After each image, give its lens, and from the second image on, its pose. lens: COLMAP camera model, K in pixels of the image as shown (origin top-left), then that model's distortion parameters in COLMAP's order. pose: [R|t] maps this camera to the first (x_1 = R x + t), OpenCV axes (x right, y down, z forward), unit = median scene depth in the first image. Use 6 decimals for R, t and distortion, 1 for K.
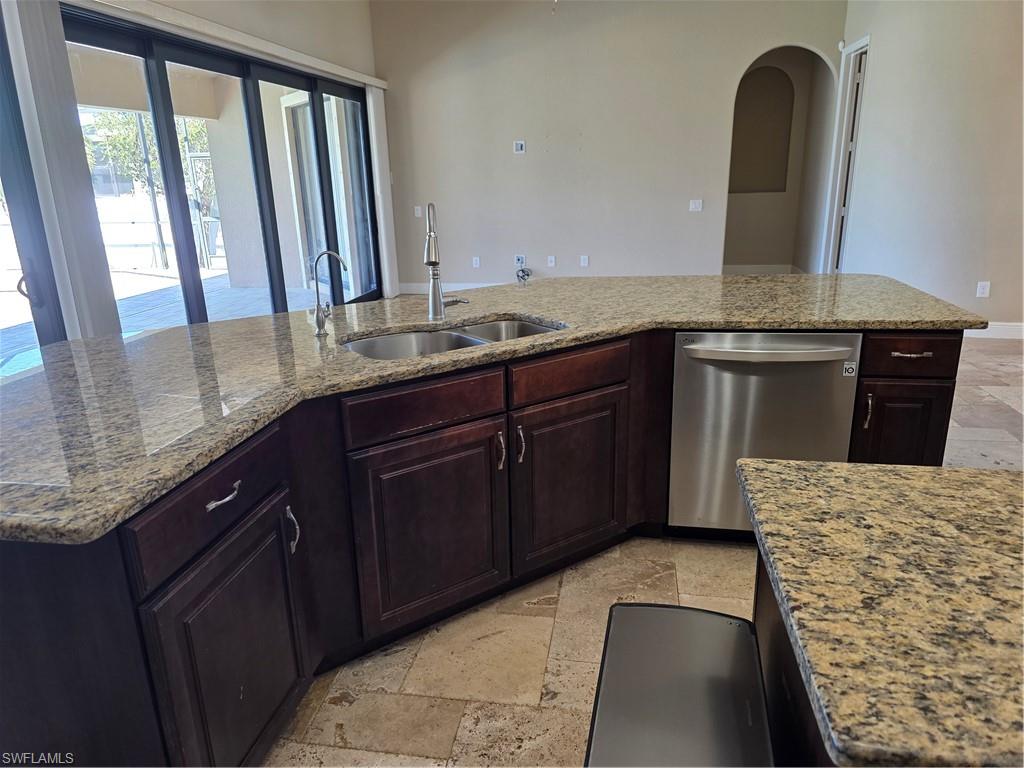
lens RADIAL K [[684.9, 0, 516.6], [0, 684.9, 391.3], [0, 0, 1]] dist [0.053816, -0.057003]
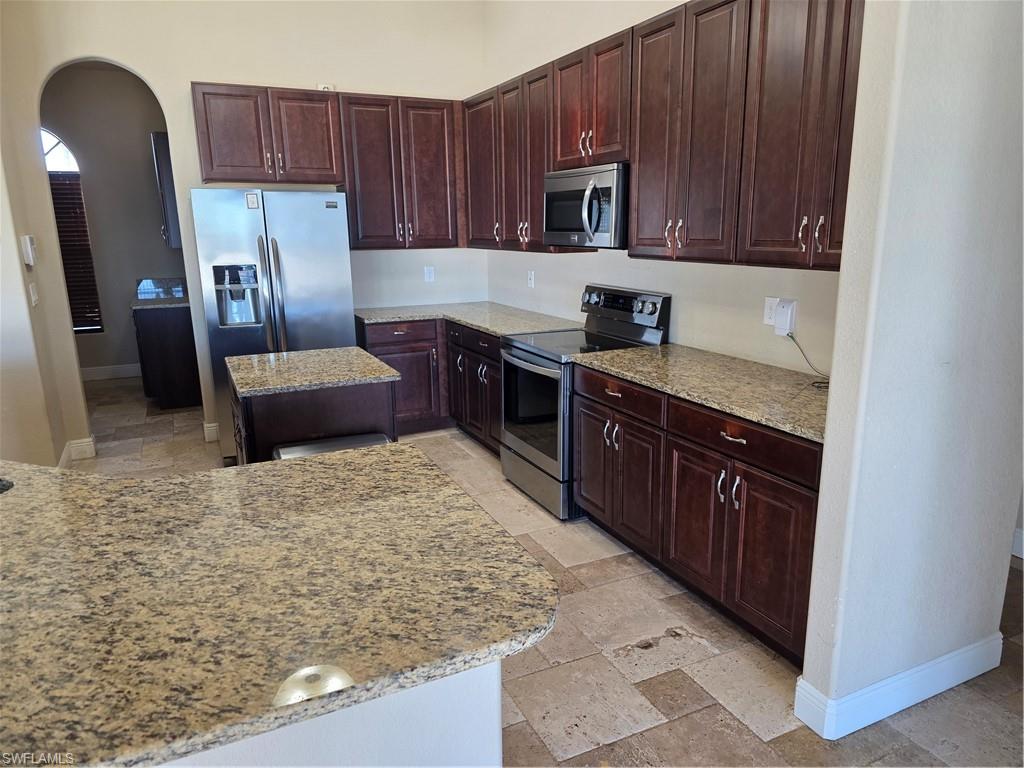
lens RADIAL K [[684.9, 0, 519.9], [0, 684.9, 399.0], [0, 0, 1]] dist [0.053816, -0.057003]
pose [[-0.575944, -0.164572, 0.800753, -2.038656], [0.272910, 0.884624, 0.378101, -0.490827], [-0.770590, 0.436298, -0.464580, 1.392669]]
